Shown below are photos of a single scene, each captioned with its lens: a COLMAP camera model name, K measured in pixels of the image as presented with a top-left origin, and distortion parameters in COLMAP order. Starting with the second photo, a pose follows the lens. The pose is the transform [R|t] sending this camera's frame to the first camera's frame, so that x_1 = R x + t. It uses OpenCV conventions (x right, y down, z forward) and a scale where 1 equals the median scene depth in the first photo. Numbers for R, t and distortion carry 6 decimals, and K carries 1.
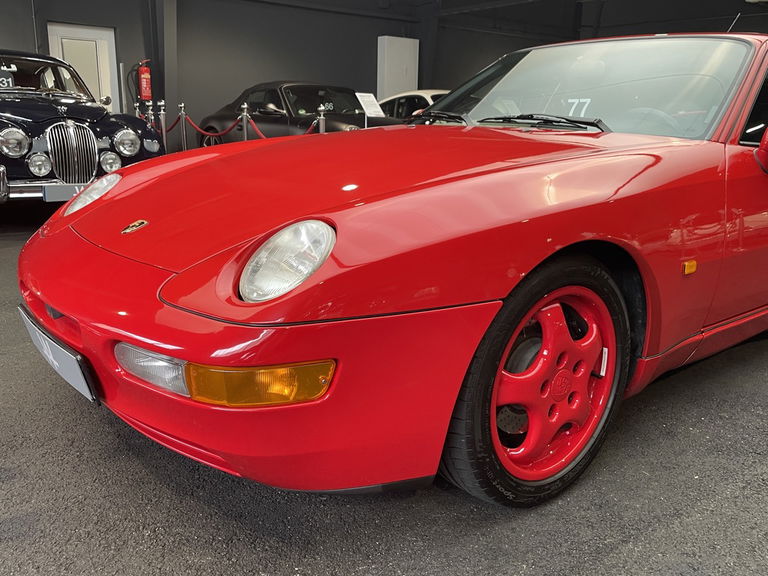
lens RADIAL K [[673.8, 0, 384.0], [0, 673.8, 288.0], [0, 0, 1]] dist [0.085462, -0.095949]
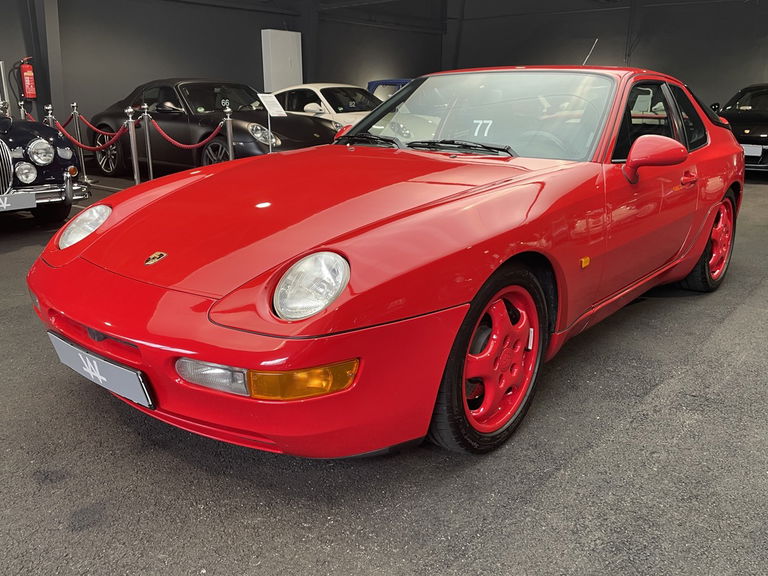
lens RADIAL K [[647.8, 0, 385.5], [0, 647.8, 283.6], [0, 0, 1]] dist [0.115606, -0.155541]
pose [[0.982733, -0.066652, 0.172610, -0.171929], [0.061559, 0.997500, 0.034698, -0.061470], [-0.174491, -0.023474, 0.984379, -0.206118]]
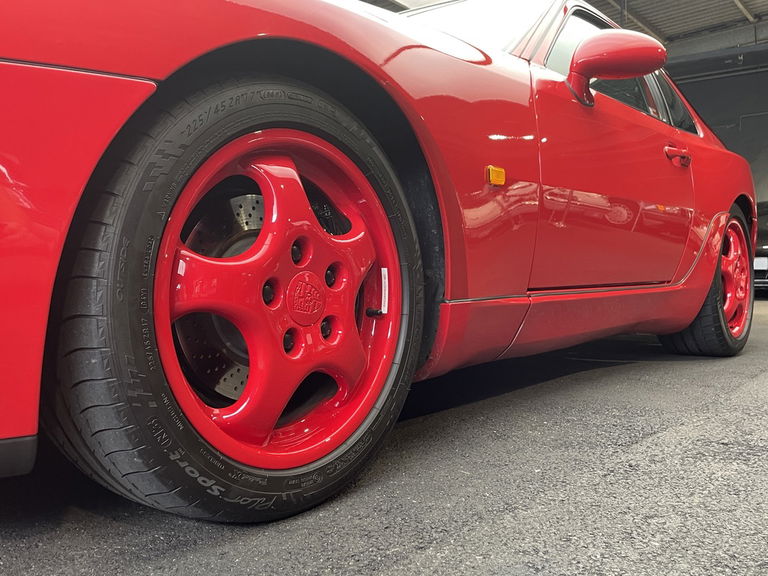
lens RADIAL K [[725.2, 0, 384.0], [0, 725.2, 288.0], [0, 0, 1]] dist [0.066710, -0.007769]
pose [[0.975866, -0.032277, 0.215972, 0.179001], [0.077115, 0.976231, -0.202548, 0.252590], [-0.204301, 0.214314, 0.955160, 0.348312]]
